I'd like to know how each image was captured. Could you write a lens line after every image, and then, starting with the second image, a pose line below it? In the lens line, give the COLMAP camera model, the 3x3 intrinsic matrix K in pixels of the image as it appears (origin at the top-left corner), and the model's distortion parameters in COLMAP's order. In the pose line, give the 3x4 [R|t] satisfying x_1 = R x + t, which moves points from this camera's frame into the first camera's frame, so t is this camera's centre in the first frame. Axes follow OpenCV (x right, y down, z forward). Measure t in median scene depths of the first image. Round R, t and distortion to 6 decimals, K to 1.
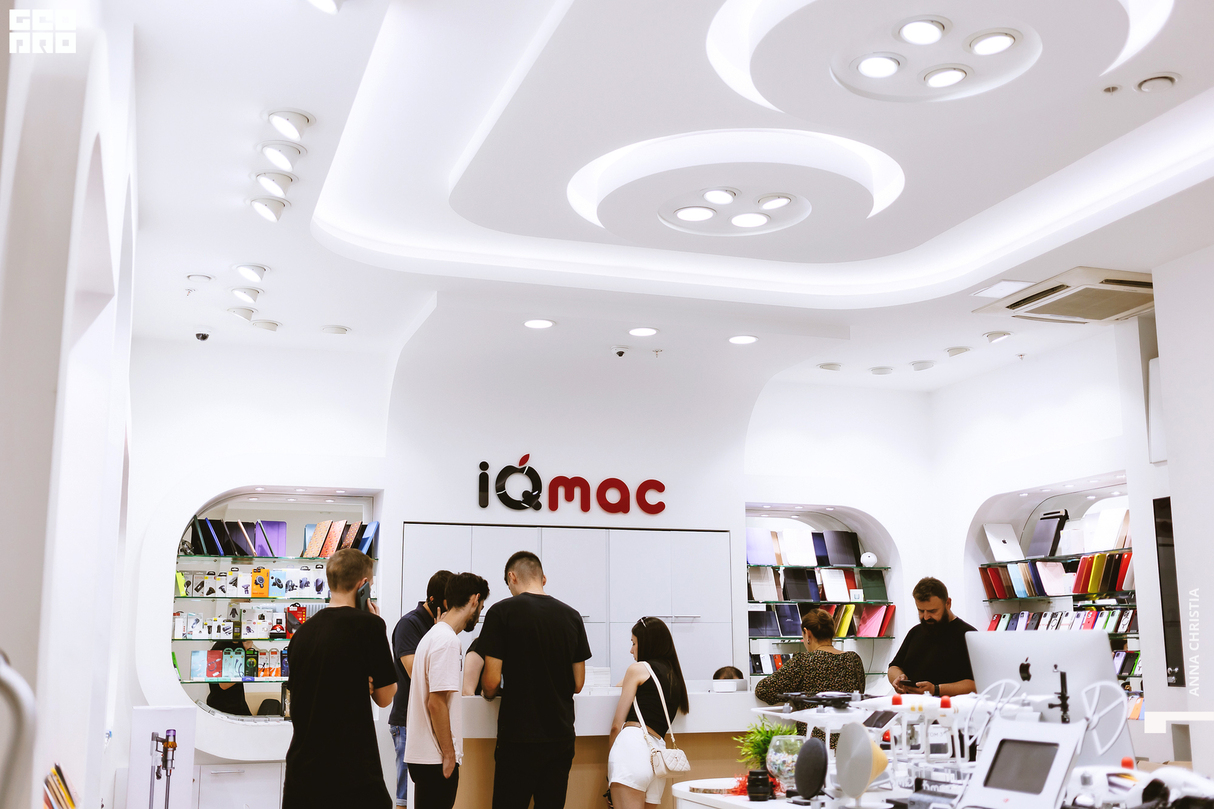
lens RADIAL K [[1328.7, 0, 607.0], [0, 1328.7, 404.5], [0, 0, 1]] dist [0.039129, 0.007909]
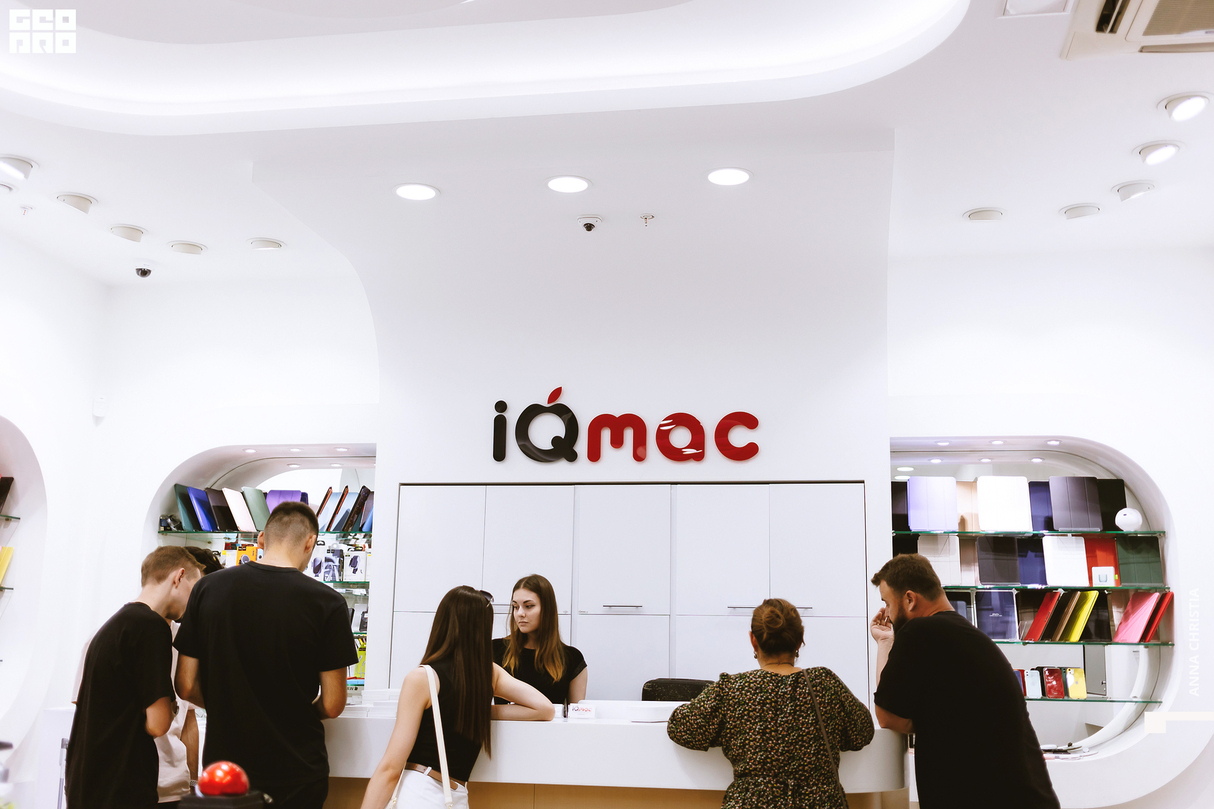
lens RADIAL K [[1328.7, 0, 607.0], [0, 1328.7, 404.5], [0, 0, 1]] dist [0.039129, 0.007909]
pose [[0.869602, -0.069764, -0.488799, 0.339651], [0.070499, 0.997368, -0.016928, 0.064057], [0.488694, -0.019740, 0.872232, 0.381038]]
